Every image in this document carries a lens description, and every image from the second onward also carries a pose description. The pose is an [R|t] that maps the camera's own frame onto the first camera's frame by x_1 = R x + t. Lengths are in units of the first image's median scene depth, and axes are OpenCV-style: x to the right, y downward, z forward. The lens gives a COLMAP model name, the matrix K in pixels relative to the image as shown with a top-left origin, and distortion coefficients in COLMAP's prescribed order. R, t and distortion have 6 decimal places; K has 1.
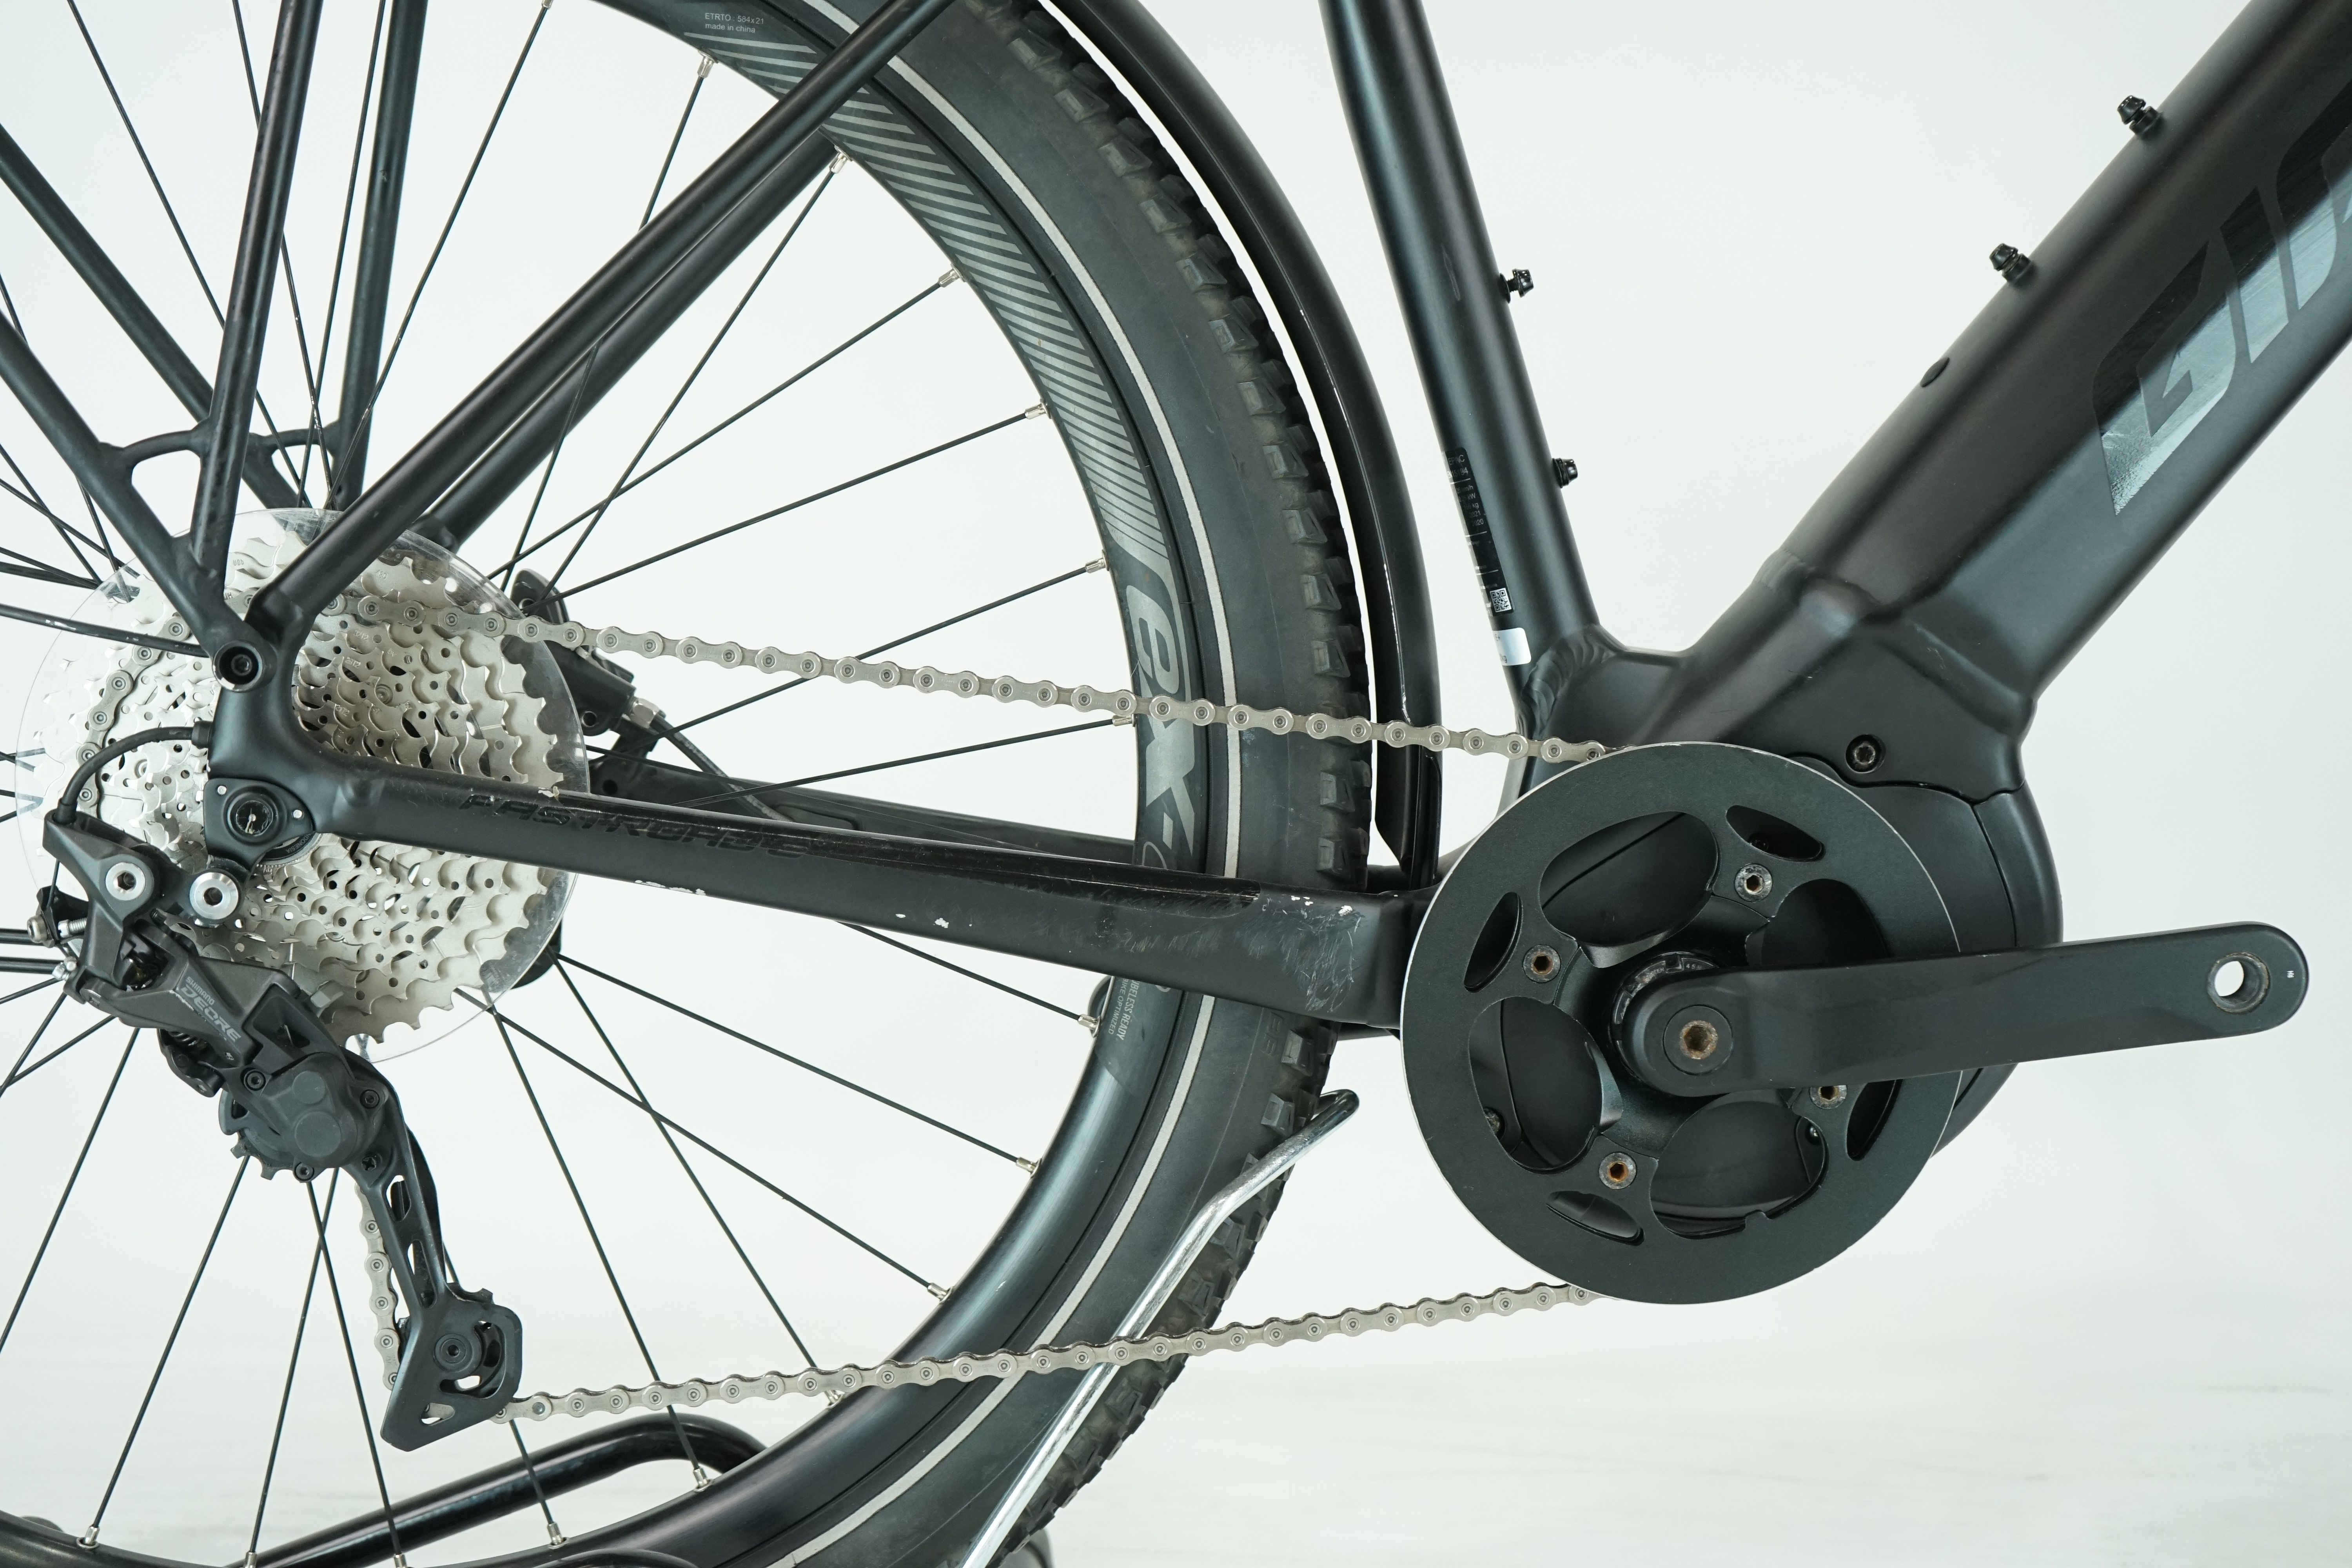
lens RADIAL K [[3178.5, 0, 1177.1], [0, 3178.5, 779.8], [0, 0, 1]] dist [-0.000230, 0.000000]
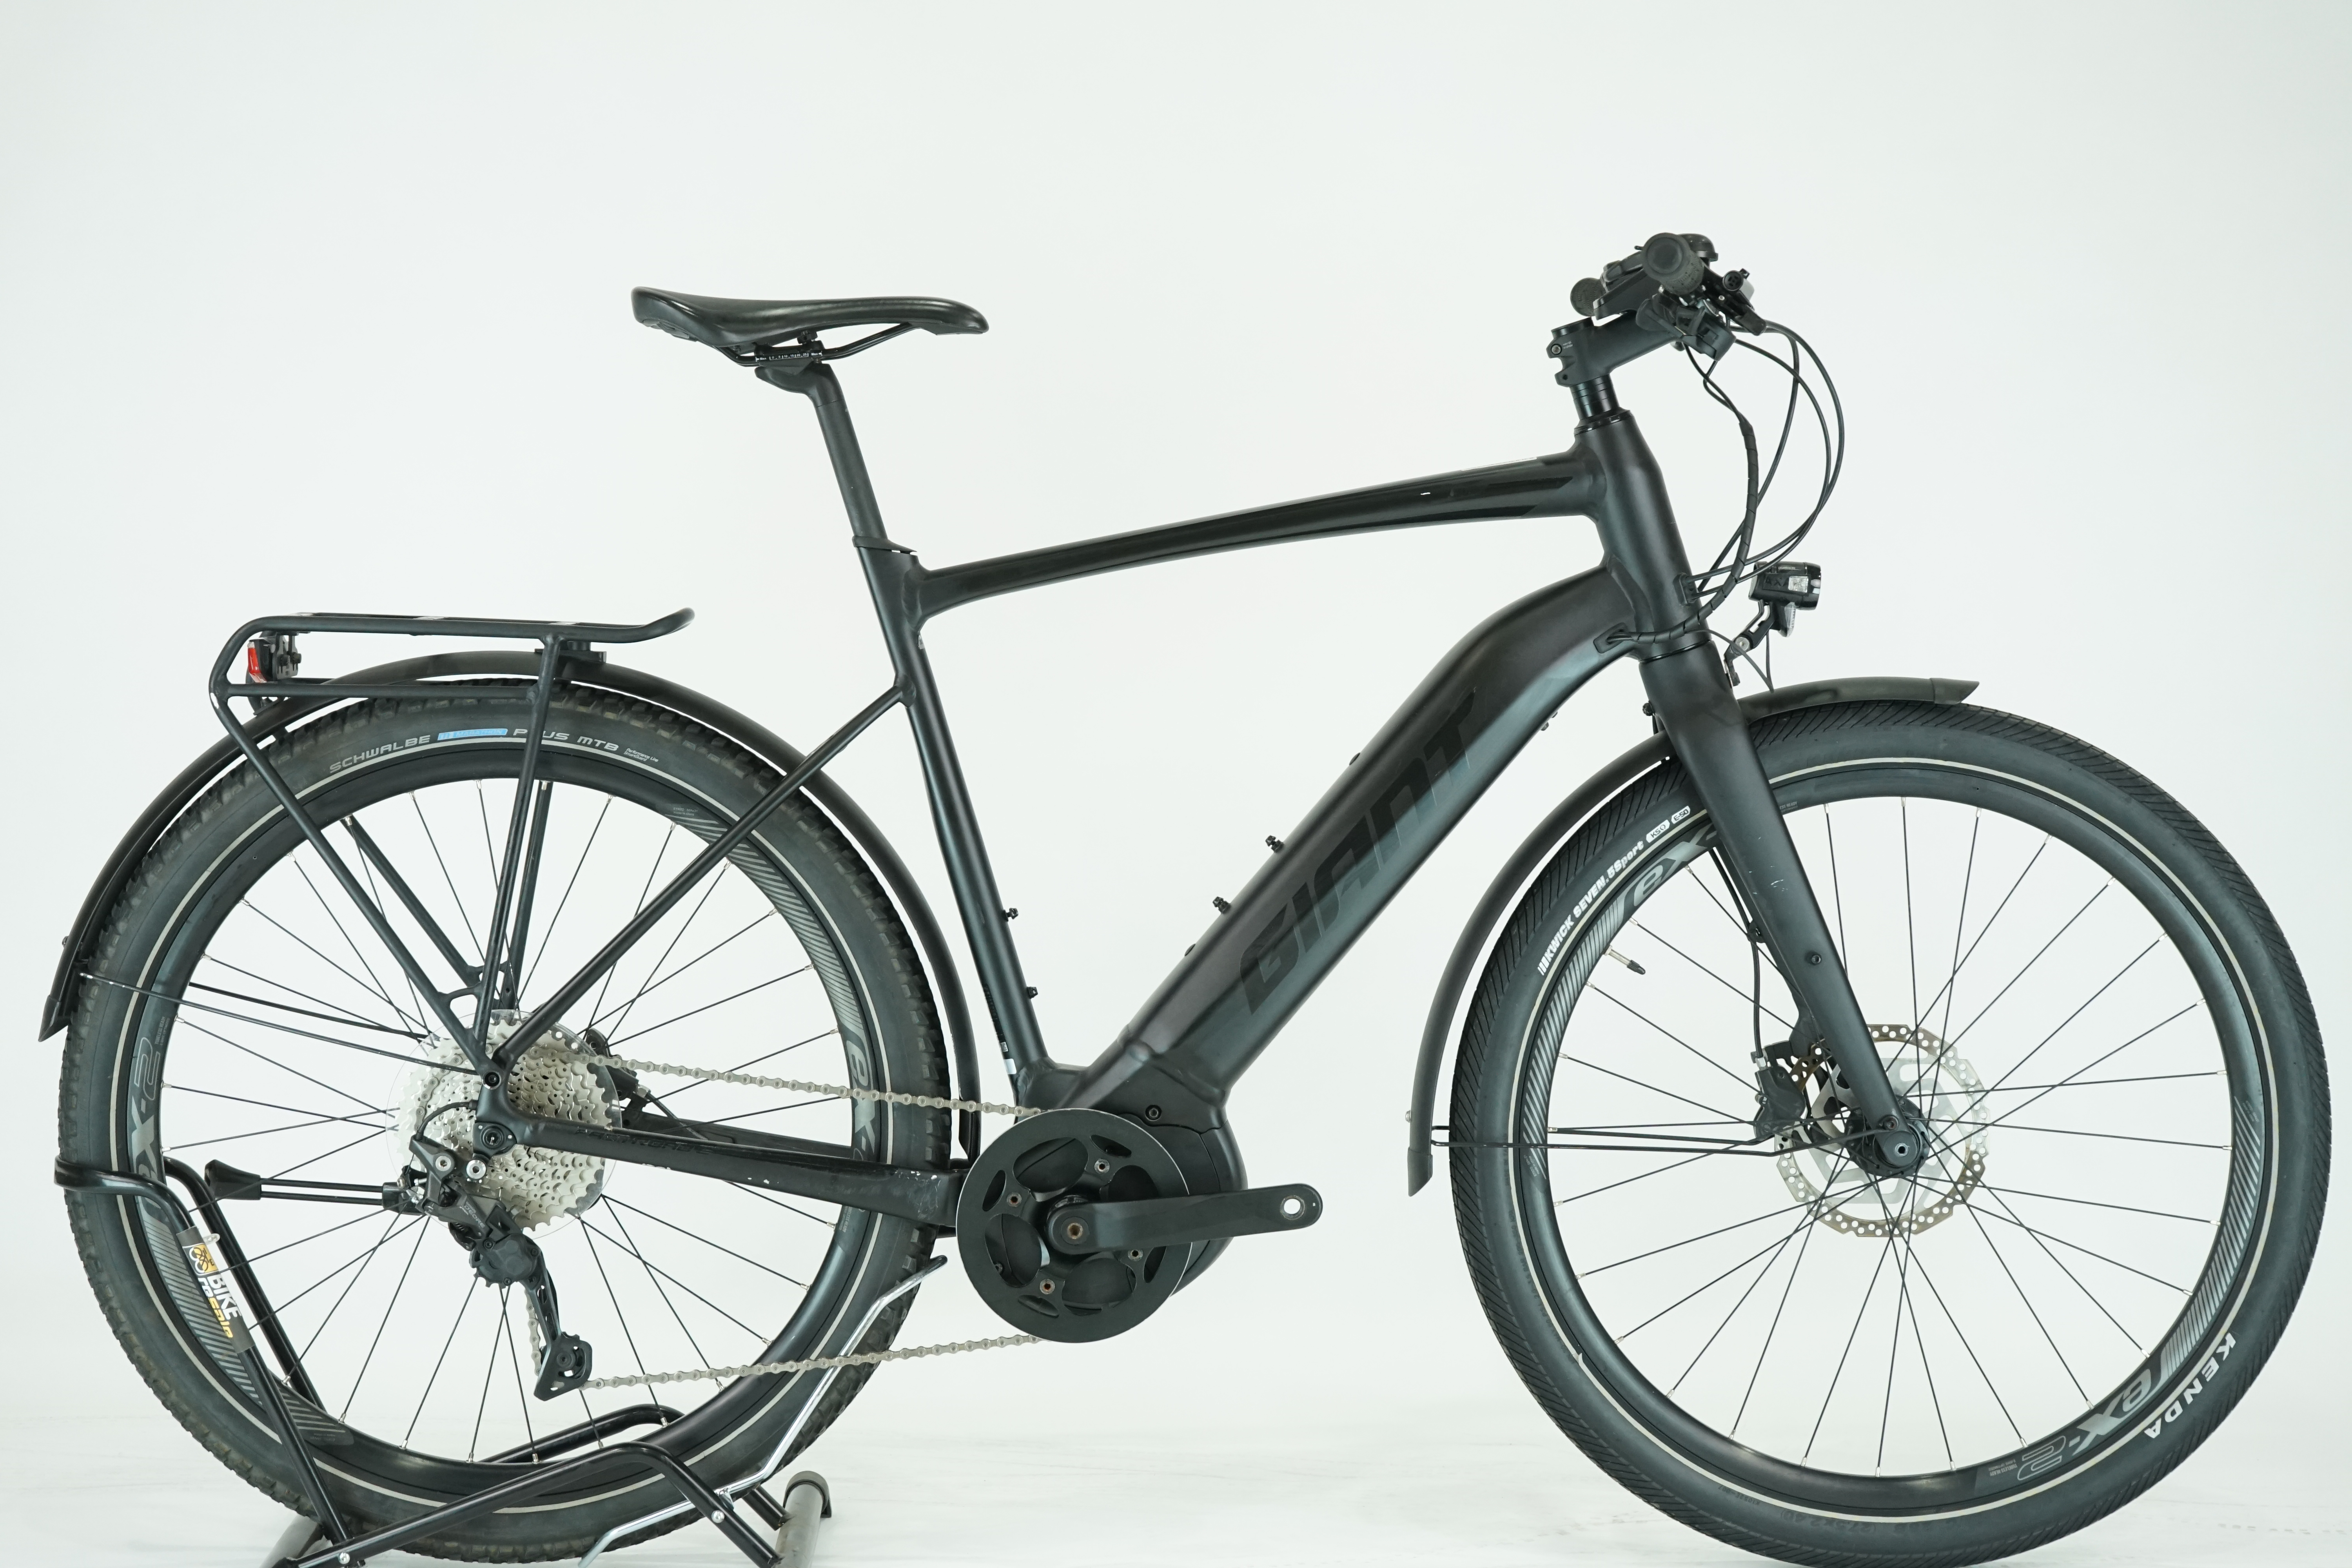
lens RADIAL K [[4206.6, 0, 1178.5], [0, 4206.6, 794.0], [0, 0, 1]] dist [-0.032230, 0.000000]
pose [[0.999959, 0.002912, -0.008597, 0.262388], [-0.003372, 0.998540, -0.053911, -0.077394], [0.008428, 0.053938, 0.998509, -2.182140]]
